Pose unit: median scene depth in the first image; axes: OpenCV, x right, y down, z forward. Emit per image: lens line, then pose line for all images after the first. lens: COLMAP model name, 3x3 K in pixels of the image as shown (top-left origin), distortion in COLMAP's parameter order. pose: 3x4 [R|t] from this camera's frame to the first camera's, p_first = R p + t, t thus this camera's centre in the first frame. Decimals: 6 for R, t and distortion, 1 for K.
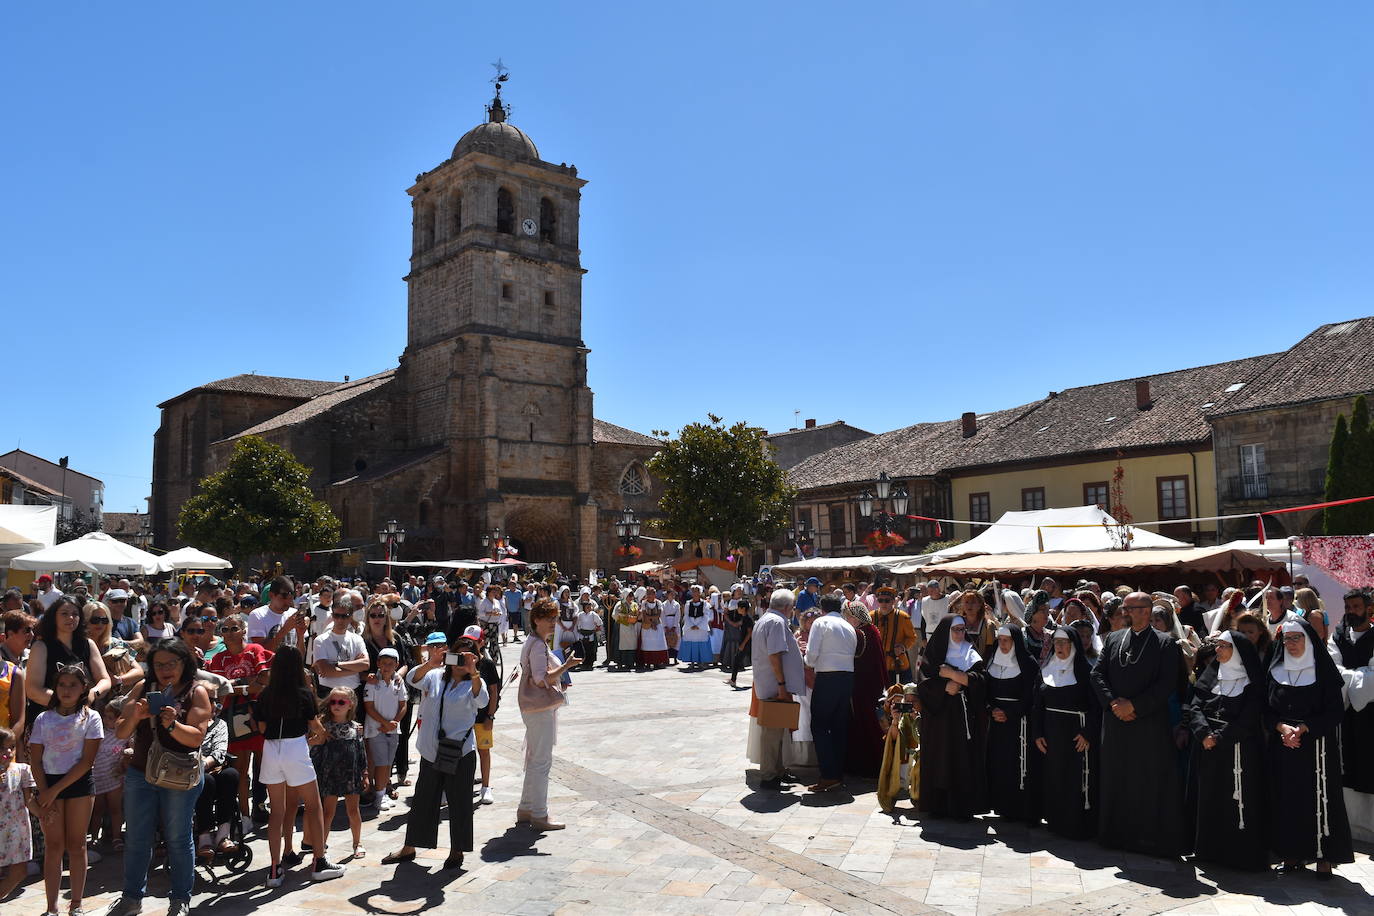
lens RADIAL K [[1078.9, 0, 685.4], [0, 1078.9, 453.6], [0, 0, 1]] dist [-0.099198, 0.024757]
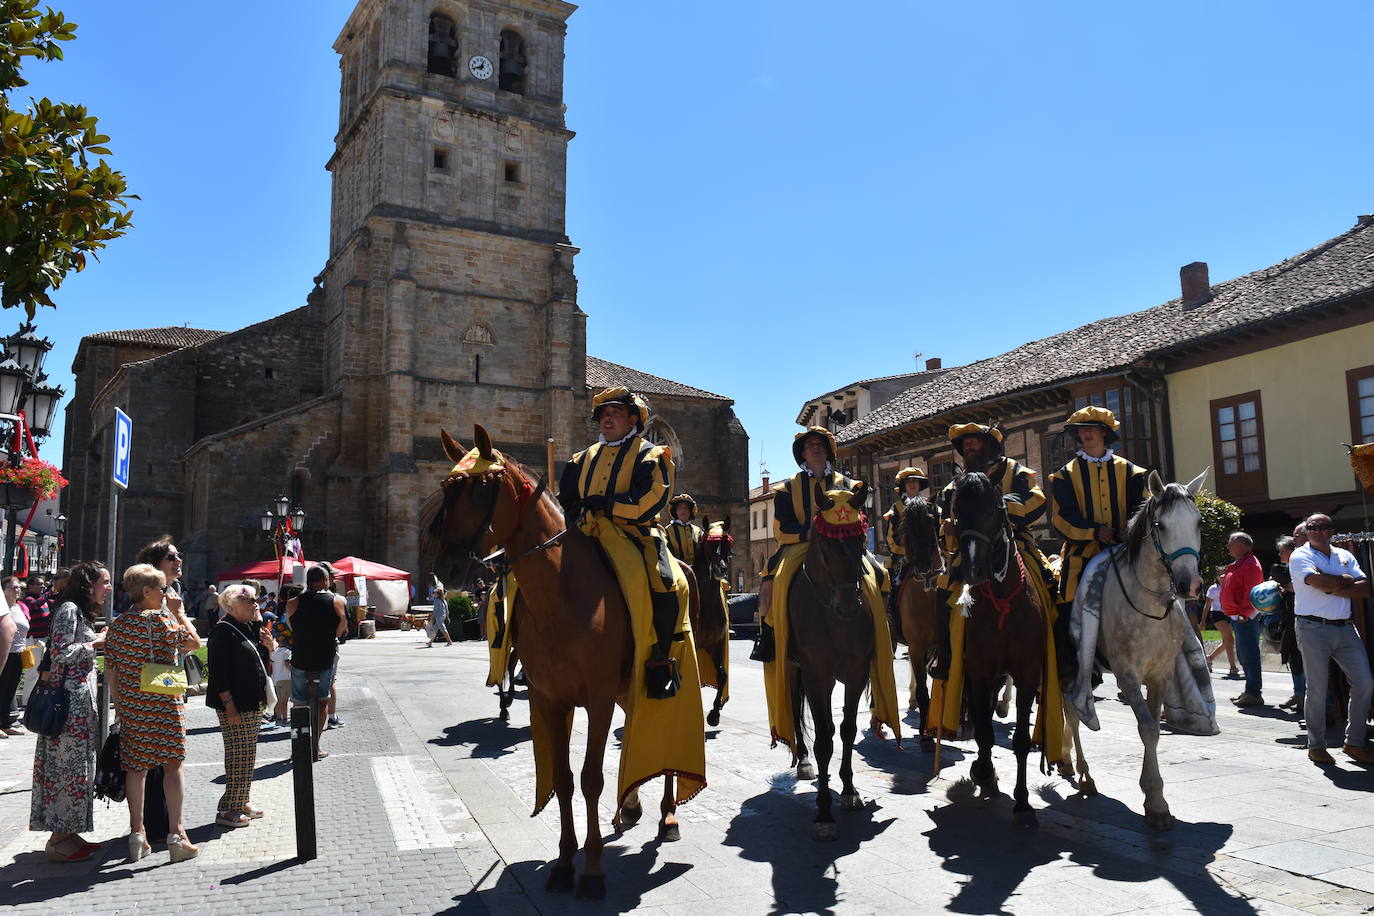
lens RADIAL K [[1078.9, 0, 685.4], [0, 1078.9, 453.6], [0, 0, 1]] dist [-0.099198, 0.024757]
pose [[0.986509, -0.019368, -0.162560, 0.084708], [0.016006, 0.999631, -0.021964, 0.046934], [0.162925, 0.019066, 0.986454, 0.375770]]
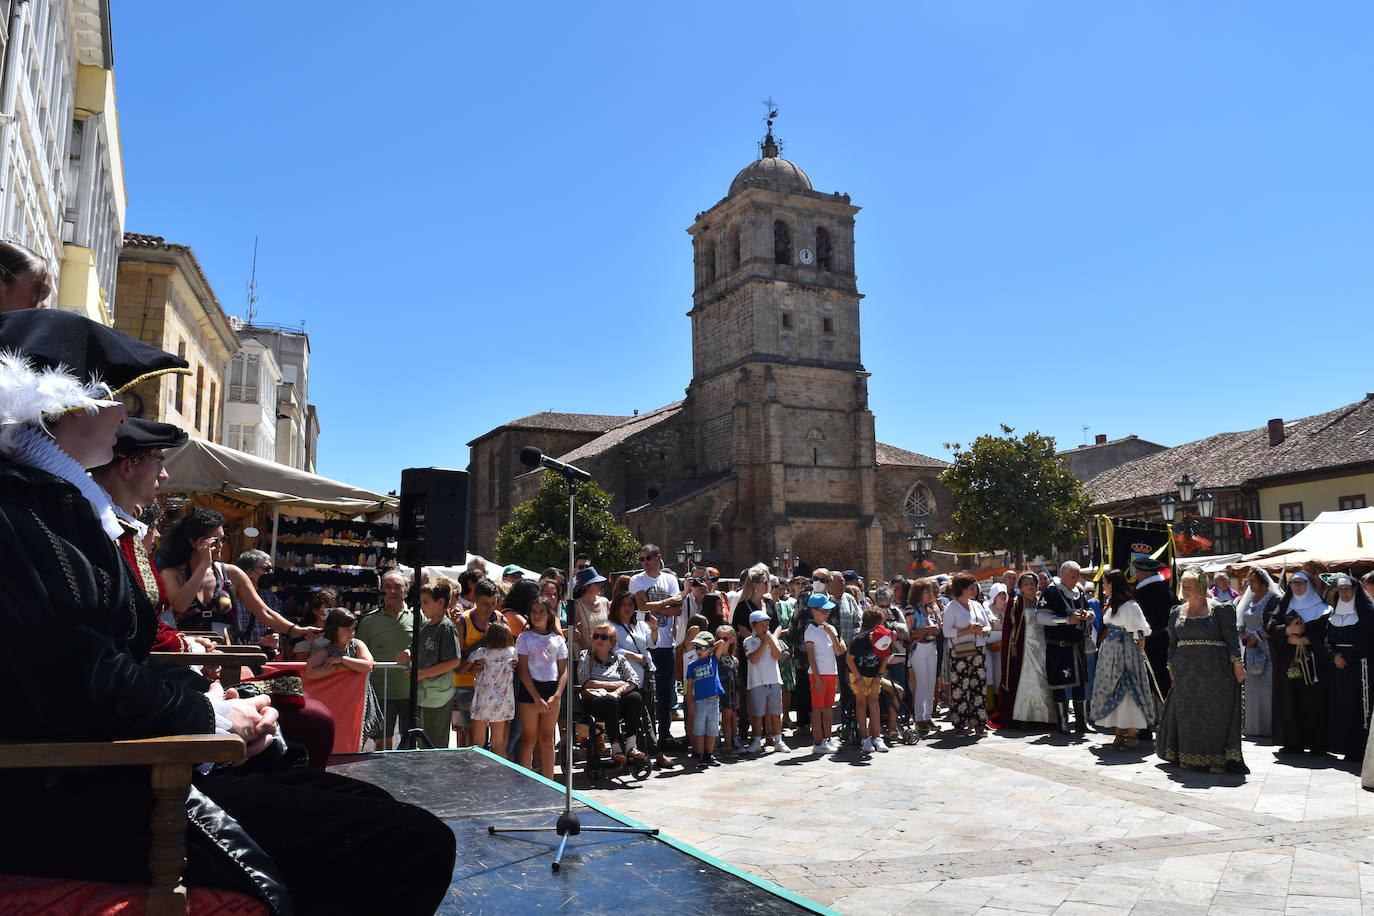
lens RADIAL K [[1078.9, 0, 685.4], [0, 1078.9, 453.6], [0, 0, 1]] dist [-0.099198, 0.024757]
pose [[0.967148, -0.033347, -0.252017, -0.004863], [0.026355, 0.999170, -0.031068, 0.005558], [0.252844, 0.023405, 0.967224, -0.016951]]
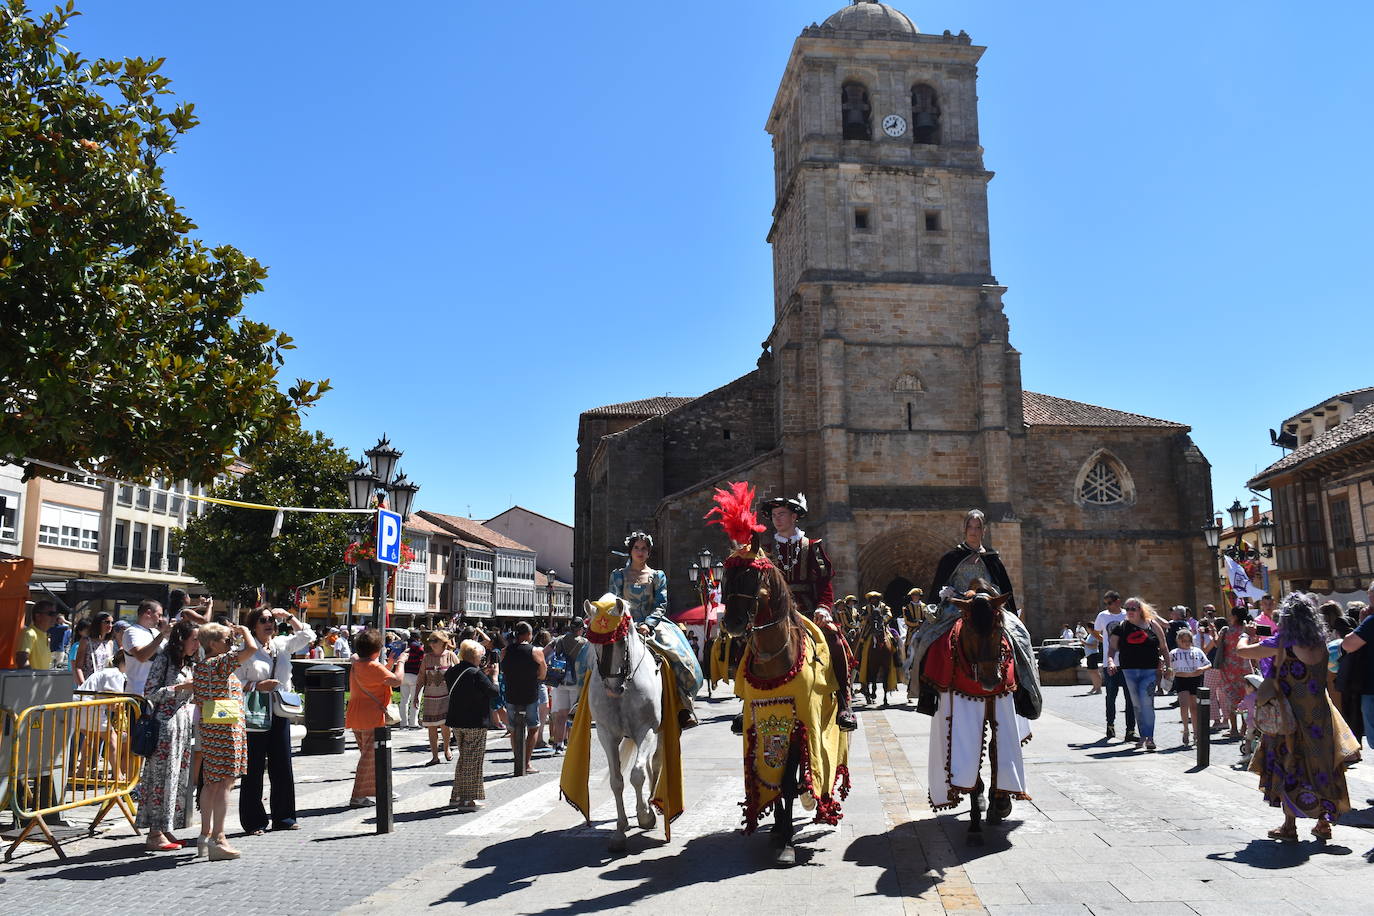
lens RADIAL K [[1078.9, 0, 685.4], [0, 1078.9, 453.6], [0, 0, 1]] dist [-0.099198, 0.024757]
pose [[0.805658, -0.088605, -0.585717, 0.132276], [0.054544, 0.995646, -0.075593, 0.045267], [0.589865, 0.028955, 0.806983, 0.374614]]
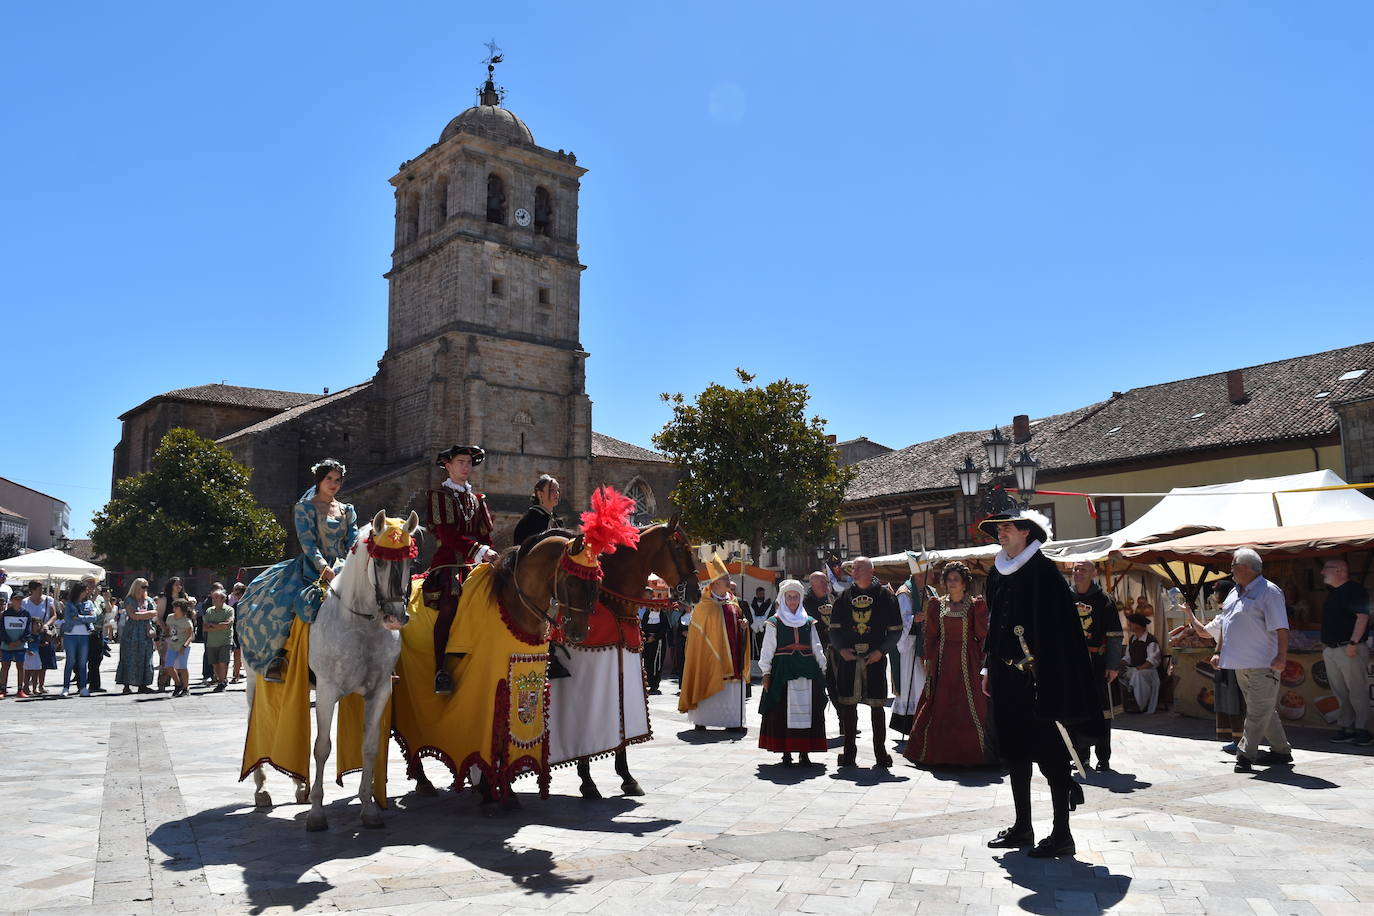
lens RADIAL K [[1078.9, 0, 685.4], [0, 1078.9, 453.6], [0, 0, 1]] dist [-0.099198, 0.024757]
pose [[0.999989, 0.003462, -0.003147, -0.004654], [-0.003570, 0.999385, -0.034887, 0.019184], [0.003024, 0.034898, 0.999386, 0.105135]]
